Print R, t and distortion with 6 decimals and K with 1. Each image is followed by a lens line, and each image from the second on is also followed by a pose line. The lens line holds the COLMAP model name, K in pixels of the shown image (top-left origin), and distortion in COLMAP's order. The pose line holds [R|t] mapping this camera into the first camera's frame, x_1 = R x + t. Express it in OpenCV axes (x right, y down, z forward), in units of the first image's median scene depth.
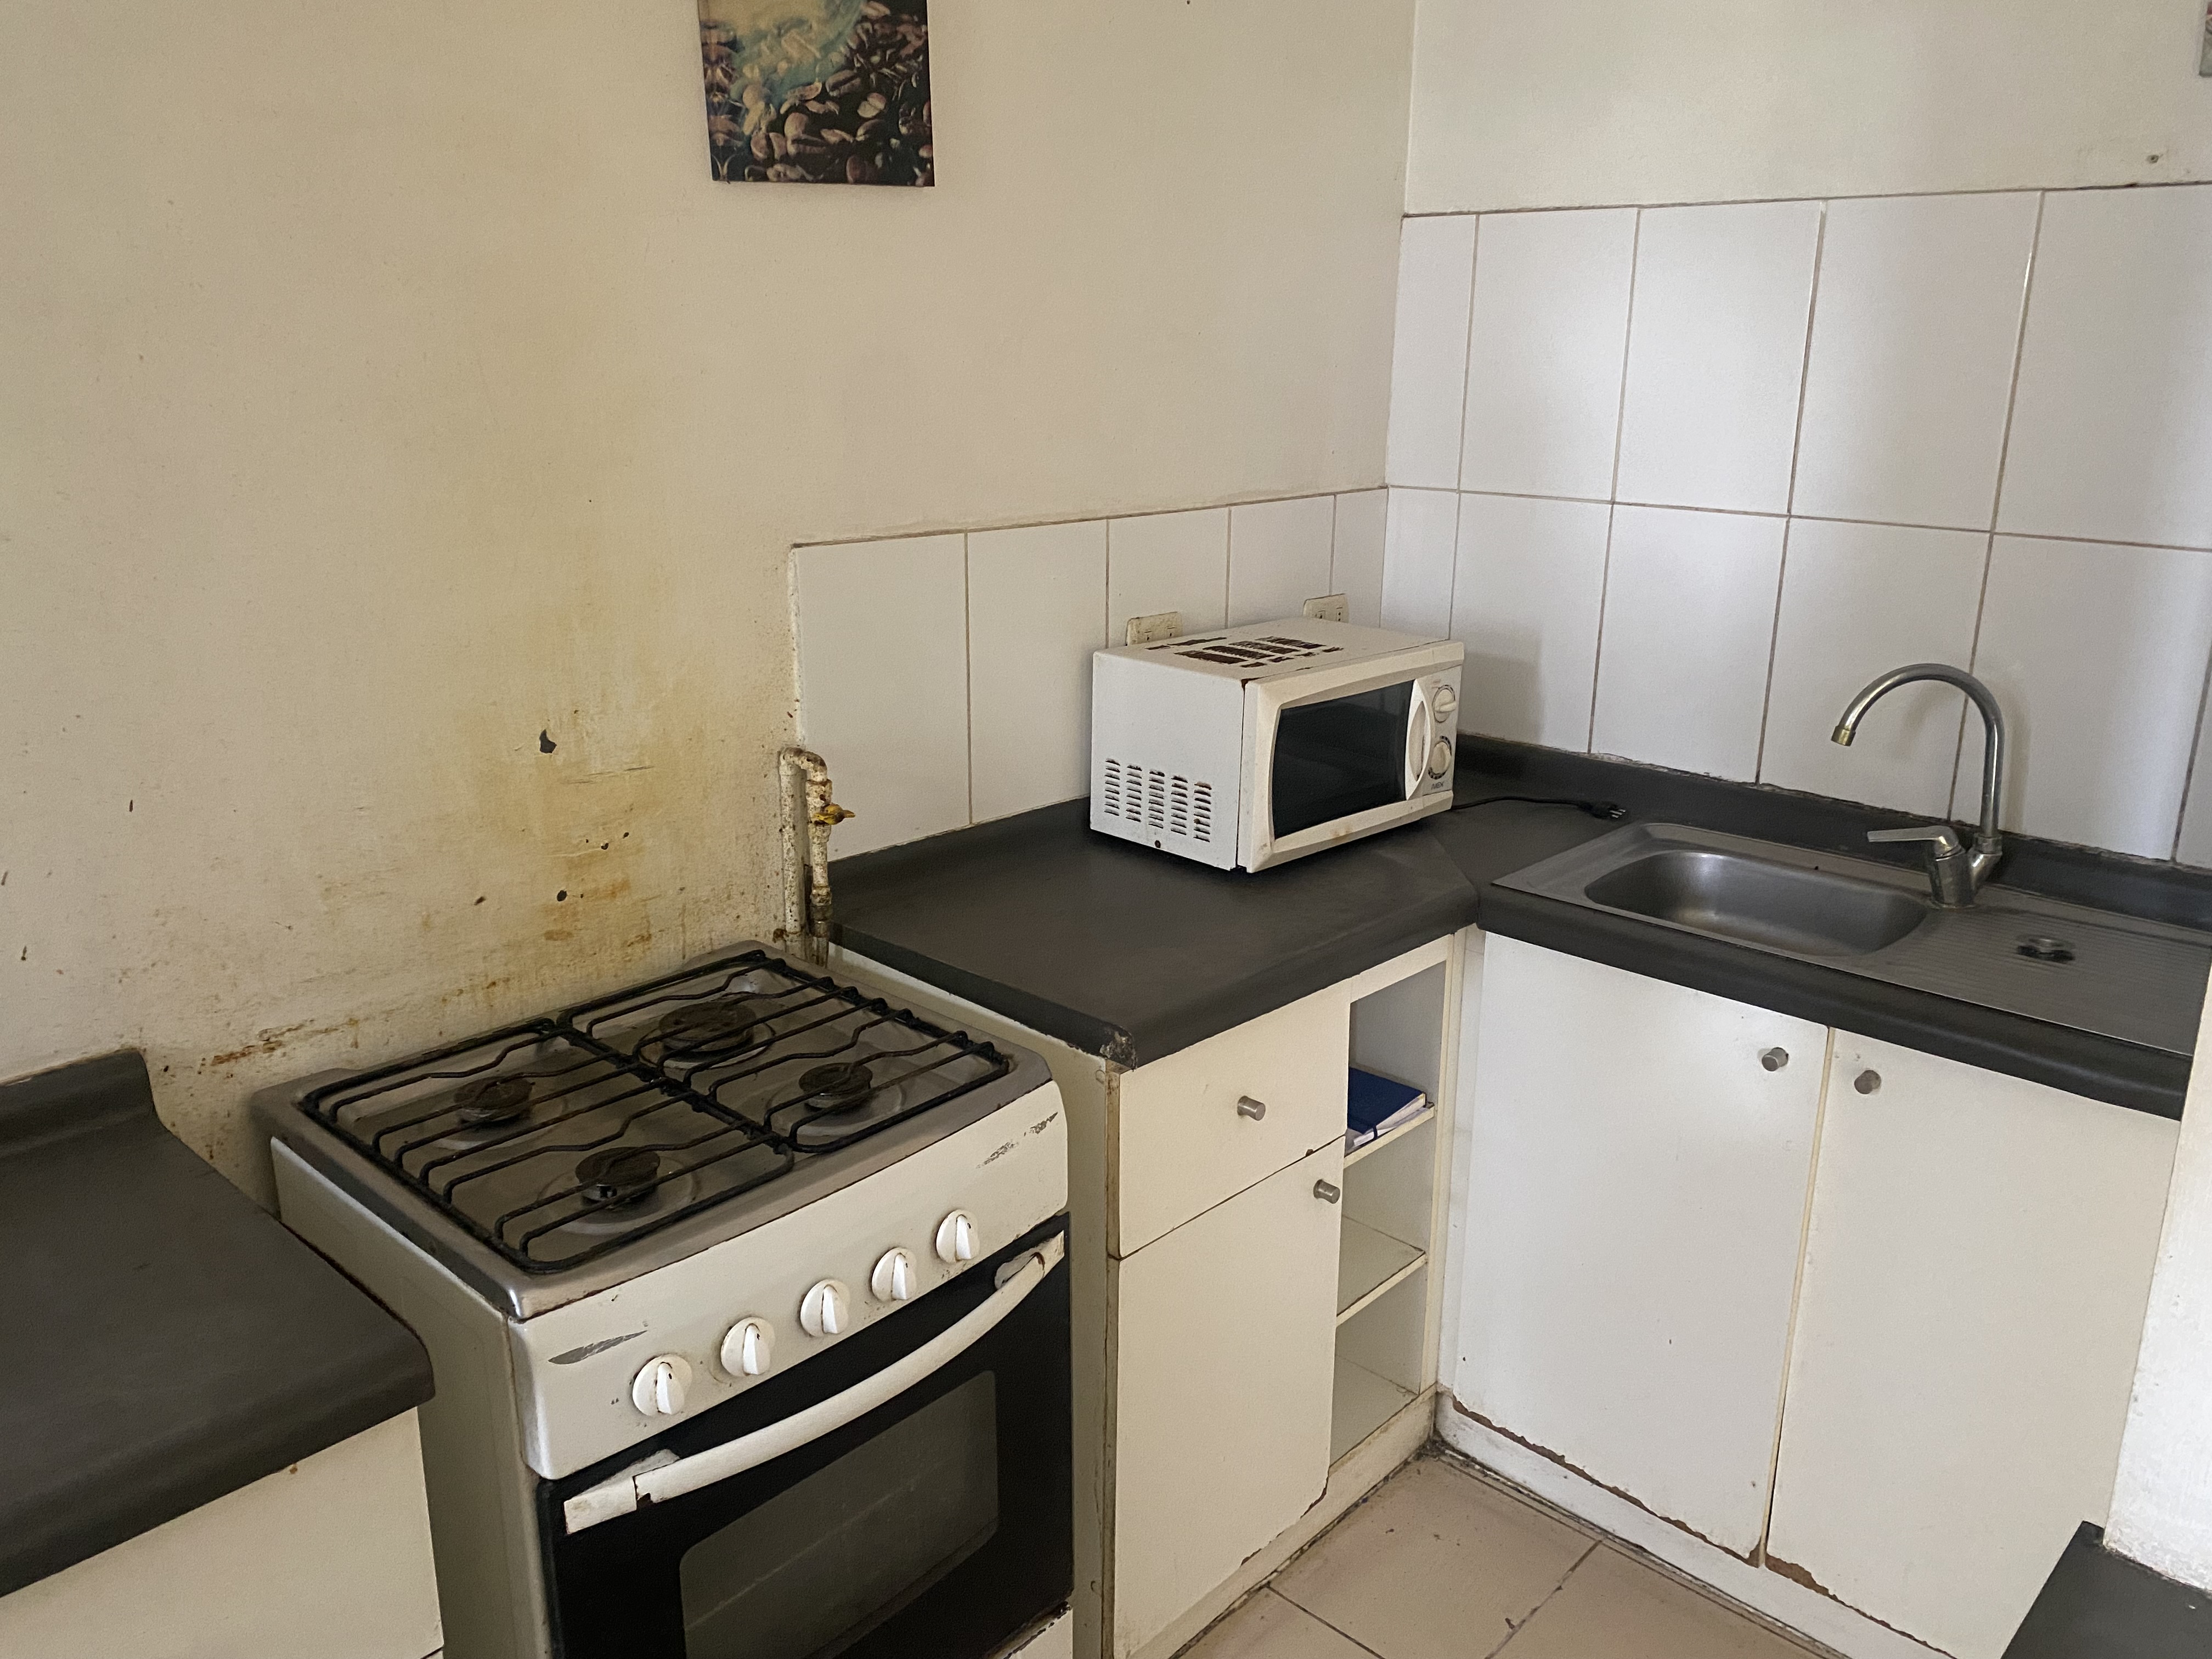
lens RADIAL K [[1680.0, 0, 1109.1], [0, 1680.0, 831.4], [0, 0, 1]] dist [0.001674, -0.004554]
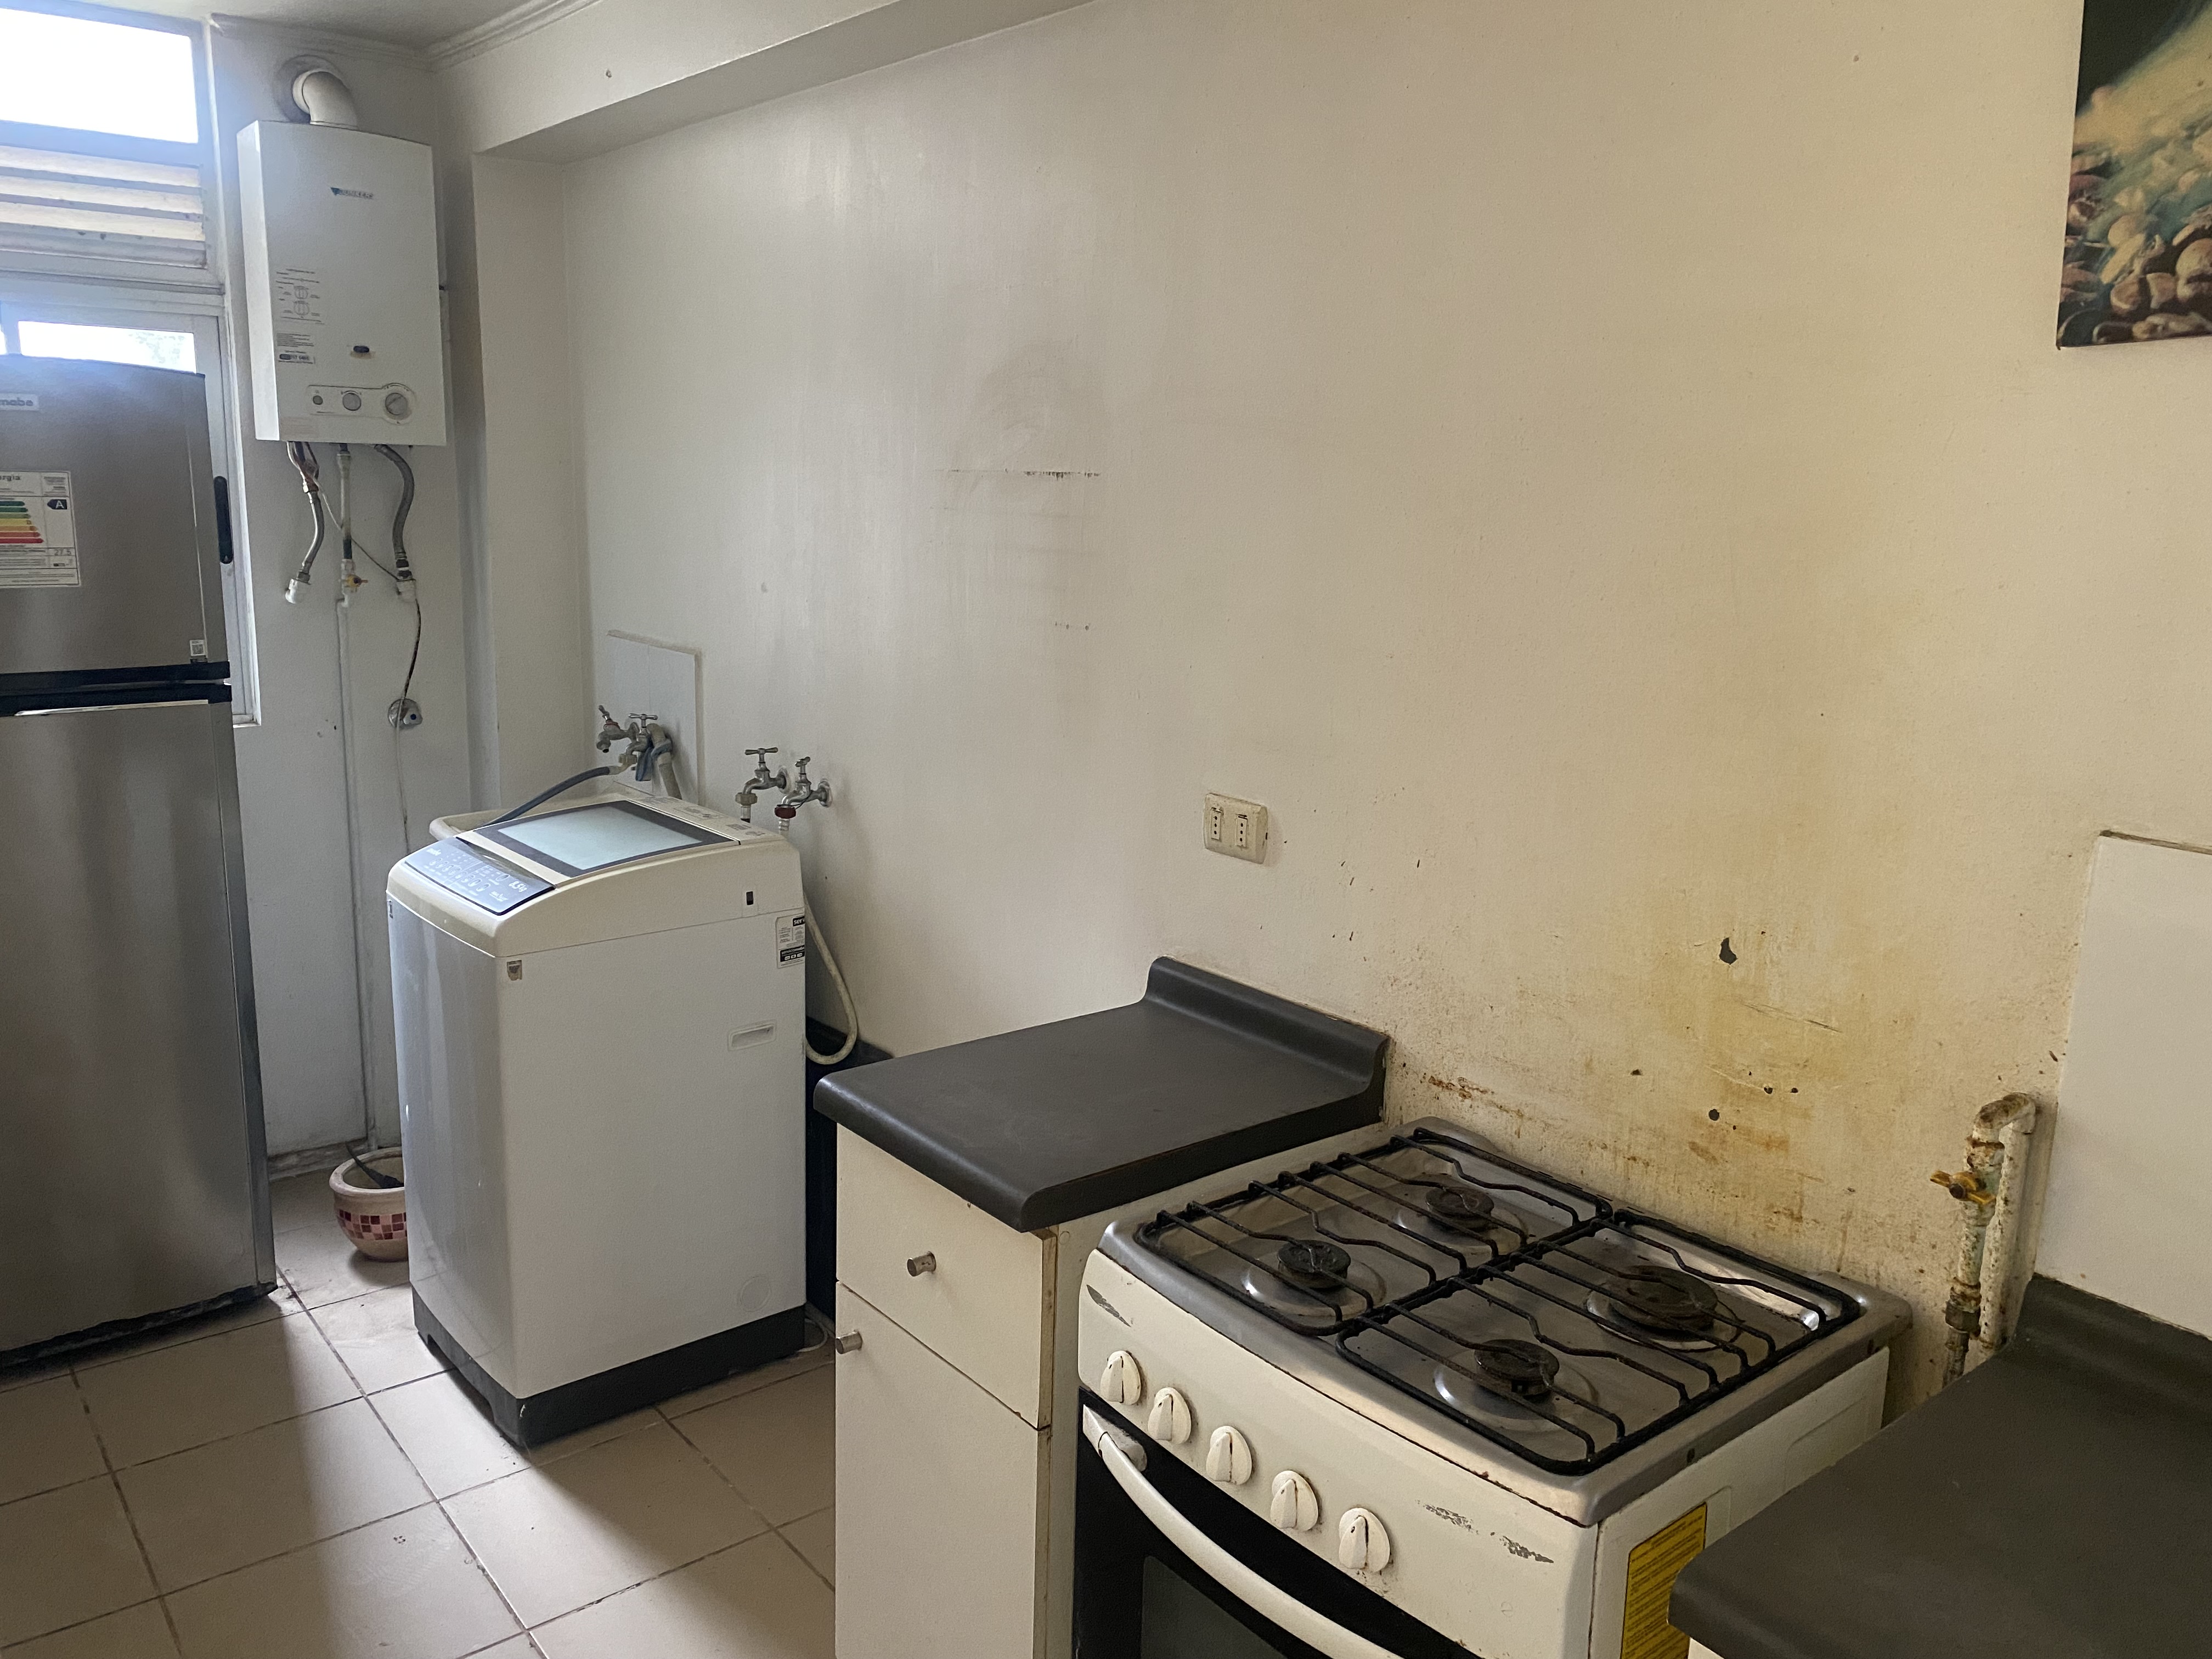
lens RADIAL K [[1680.0, 0, 1107.2], [0, 1680.0, 823.8], [0, 0, 1]] dist [0.001674, -0.004554]
pose [[-0.144494, 0.193998, -0.970302, 0.608027], [-0.305602, 0.923905, 0.230231, -0.226700], [0.941132, 0.329793, -0.074212, 0.709104]]
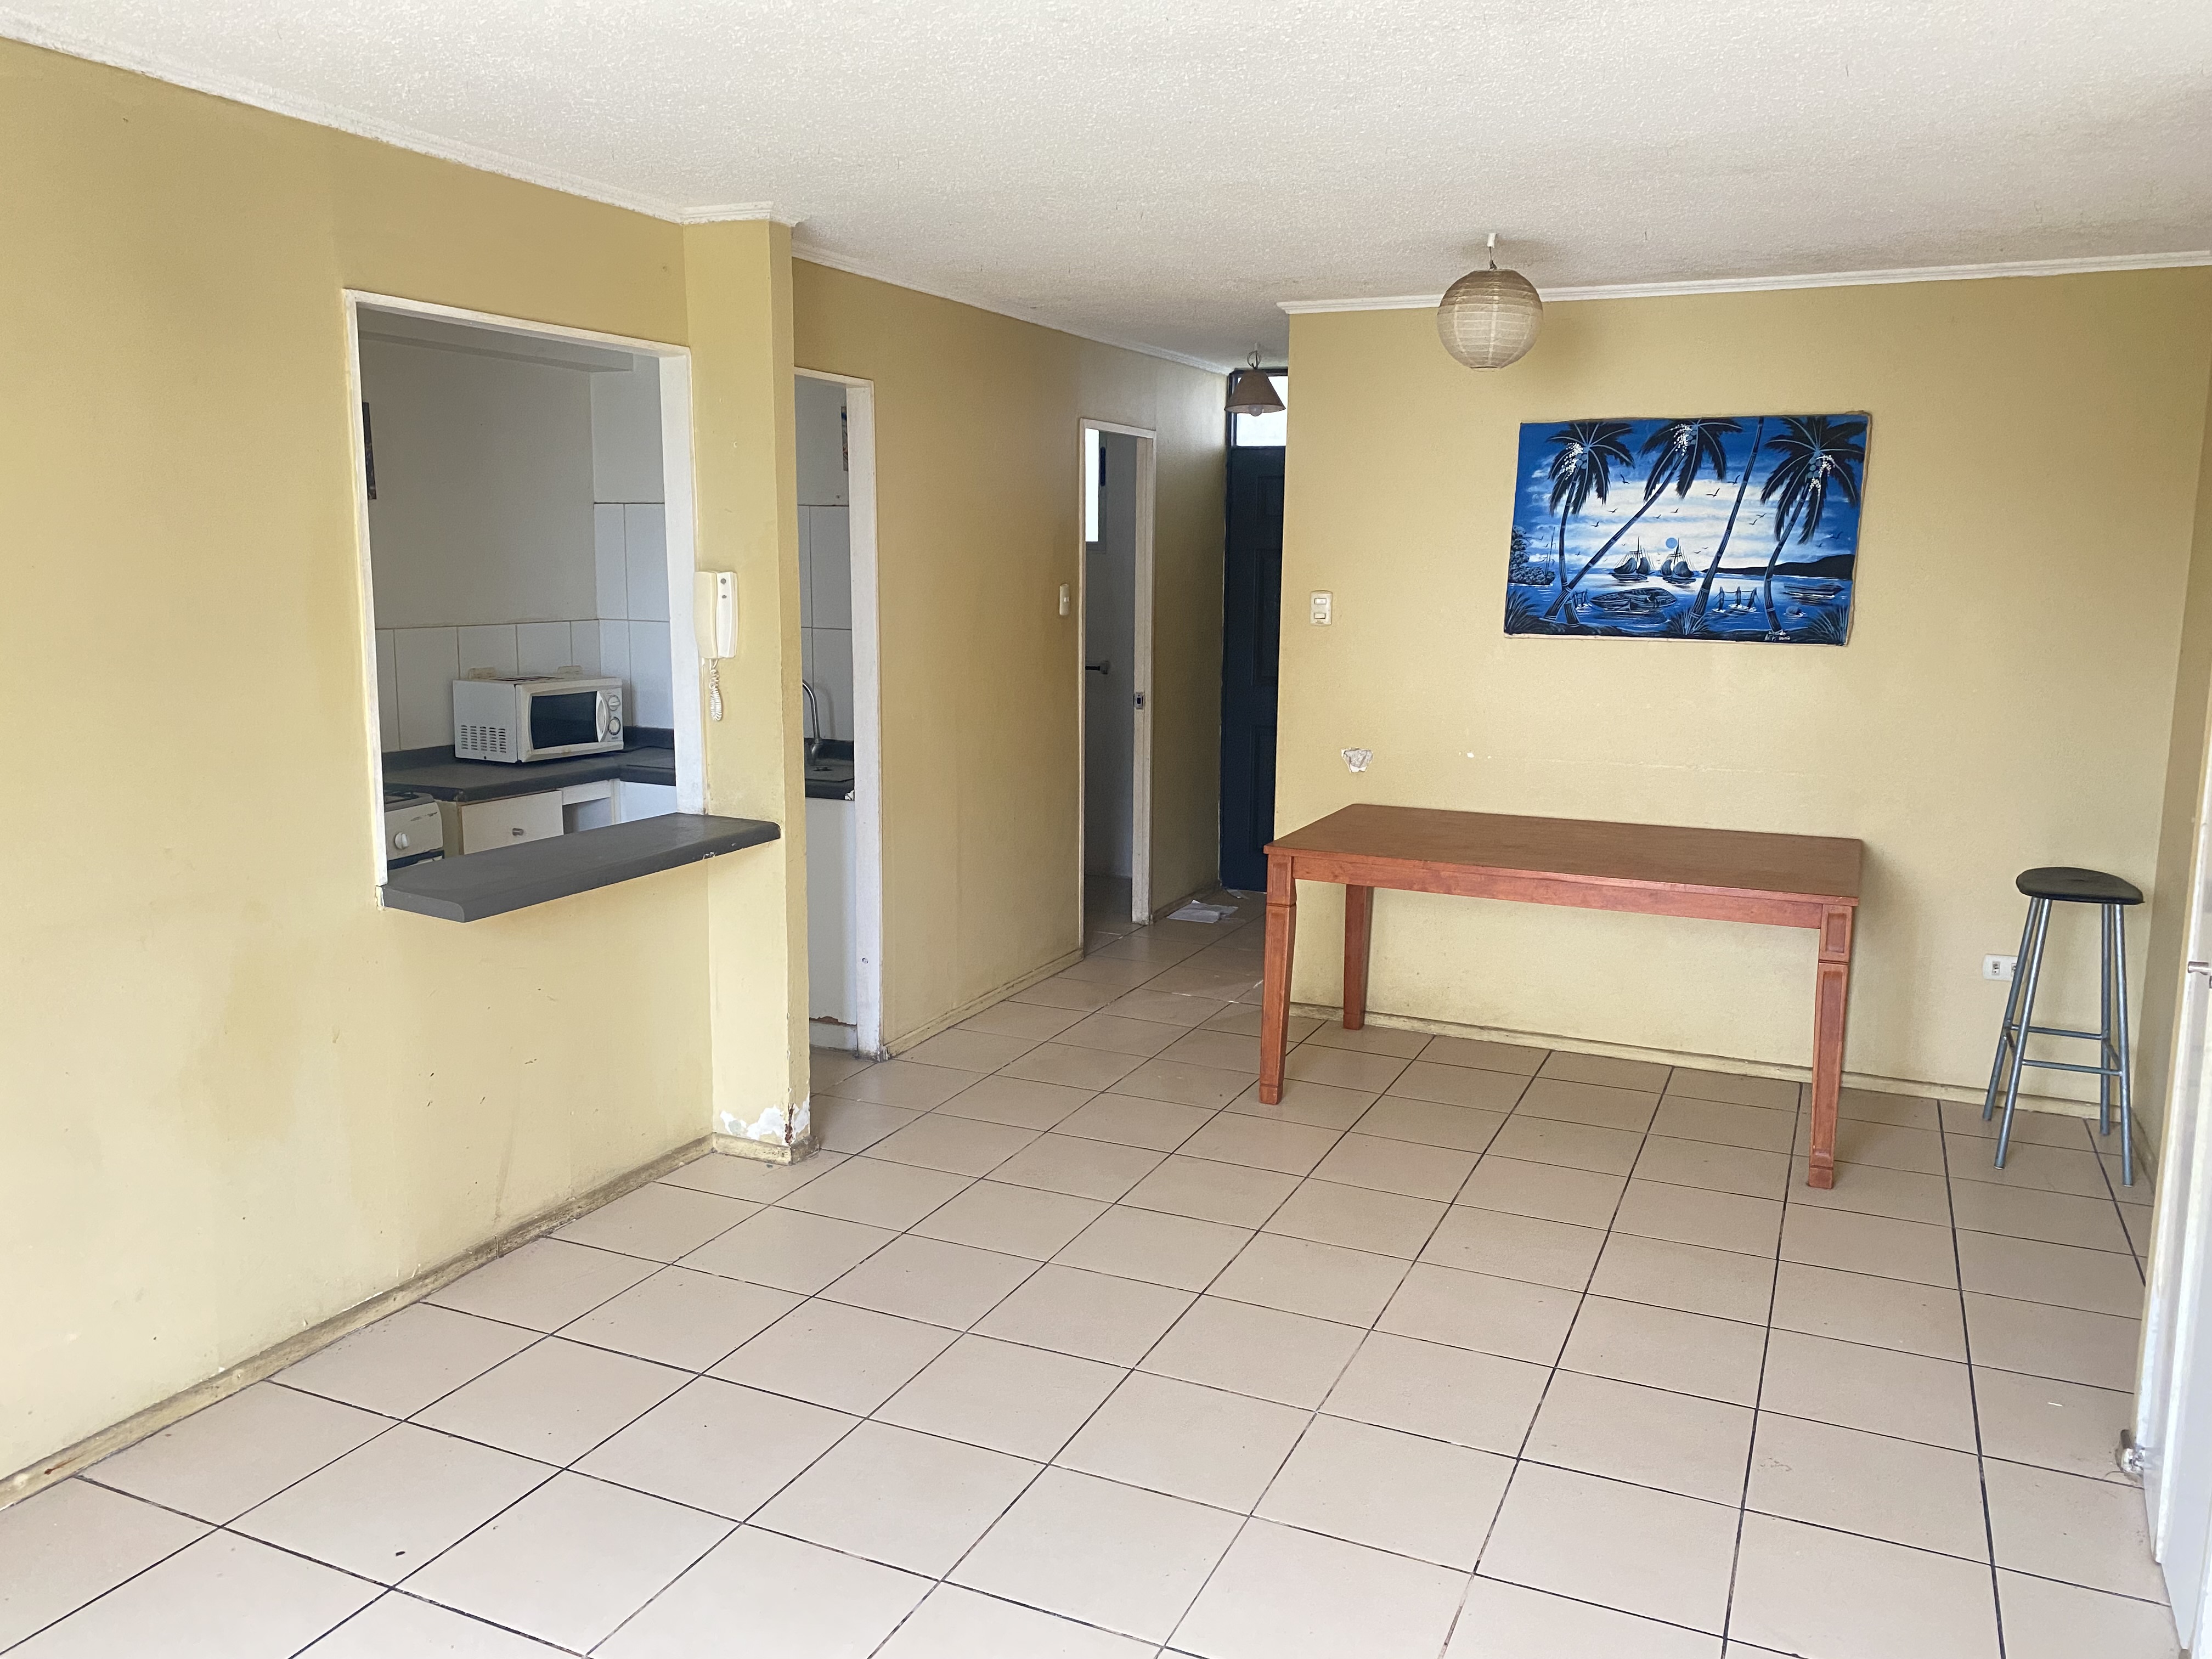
lens RADIAL K [[1680.0, 0, 1108.9], [0, 1680.0, 823.8], [0, 0, 1]] dist [0.001674, -0.004554]
pose [[0.945859, -0.043352, 0.321669, 0.122418], [0.082977, 0.990405, -0.110513, 0.561892], [-0.313792, 0.131221, 0.940381, -1.944628]]
